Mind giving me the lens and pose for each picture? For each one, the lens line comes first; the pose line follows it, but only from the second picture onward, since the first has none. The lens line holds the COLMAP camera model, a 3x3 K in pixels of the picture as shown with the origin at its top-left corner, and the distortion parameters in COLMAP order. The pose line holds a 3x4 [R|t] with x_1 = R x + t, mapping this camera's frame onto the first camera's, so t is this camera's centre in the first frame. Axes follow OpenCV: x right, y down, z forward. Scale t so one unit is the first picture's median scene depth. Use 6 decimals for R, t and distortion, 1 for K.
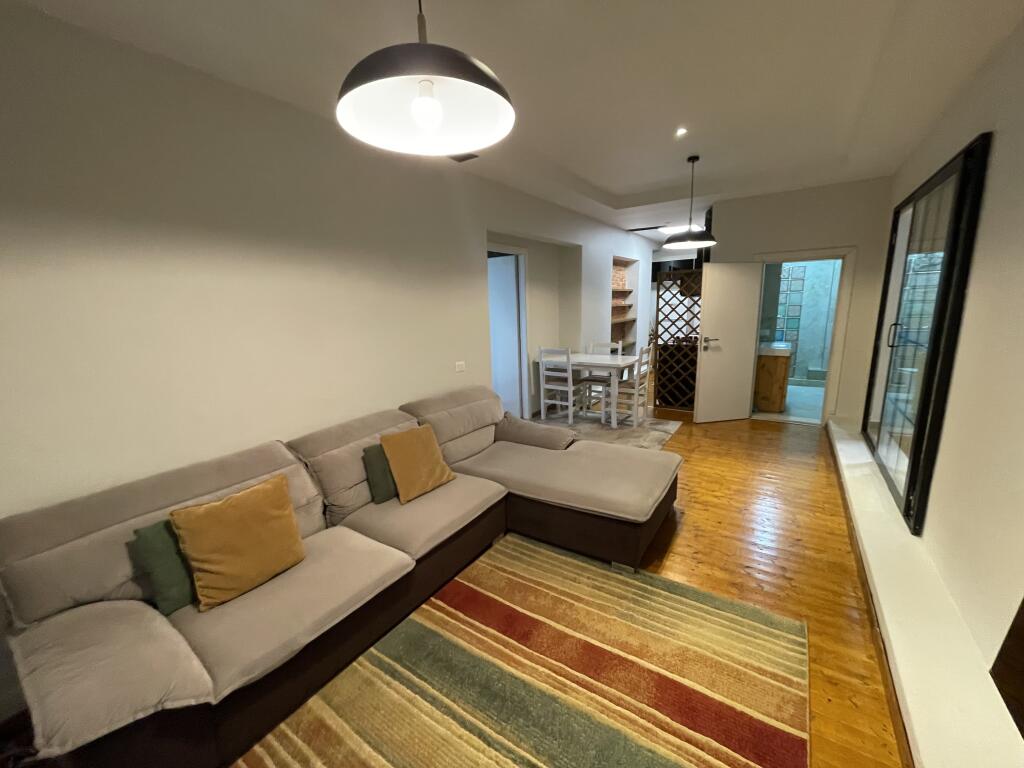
lens RADIAL K [[412.1, 0, 511.4], [0, 412.1, 387.9], [0, 0, 1]] dist [-0.006130, -0.000786]
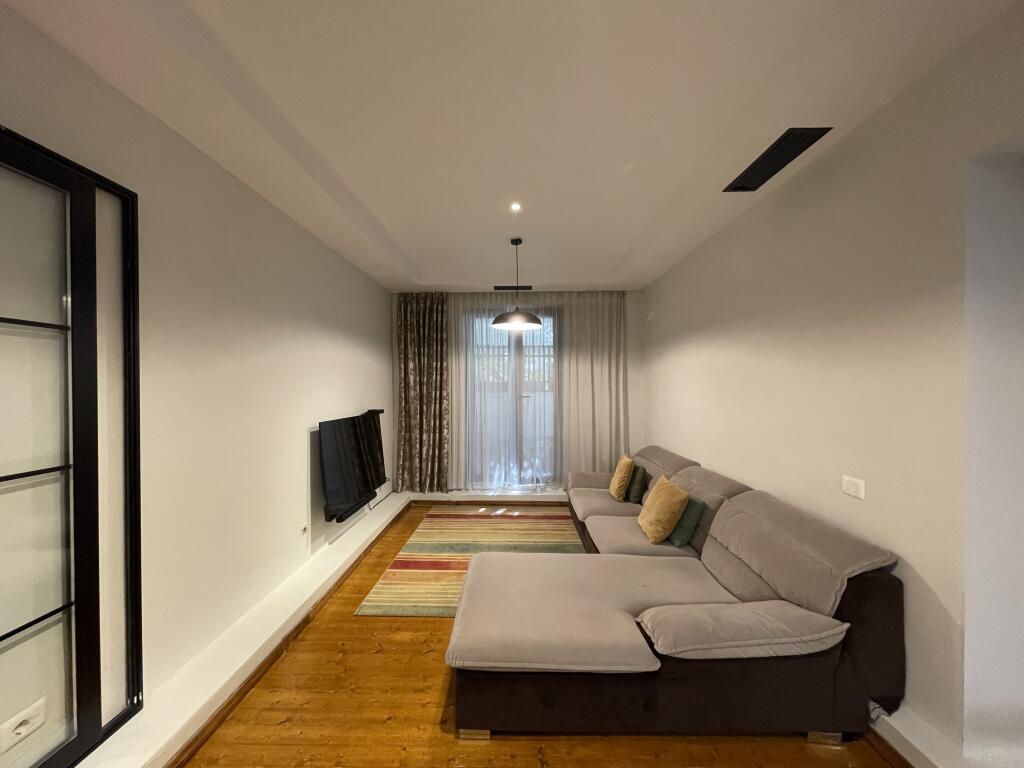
lens RADIAL K [[412.1, 0, 510.5], [0, 412.1, 387.4], [0, 0, 1]] dist [-0.006130, -0.000786]
pose [[-0.838797, 0.038122, -0.543108, 0.522184], [-0.079842, 0.978148, 0.191969, -0.243364], [0.538558, 0.204386, -0.817424, 1.176334]]
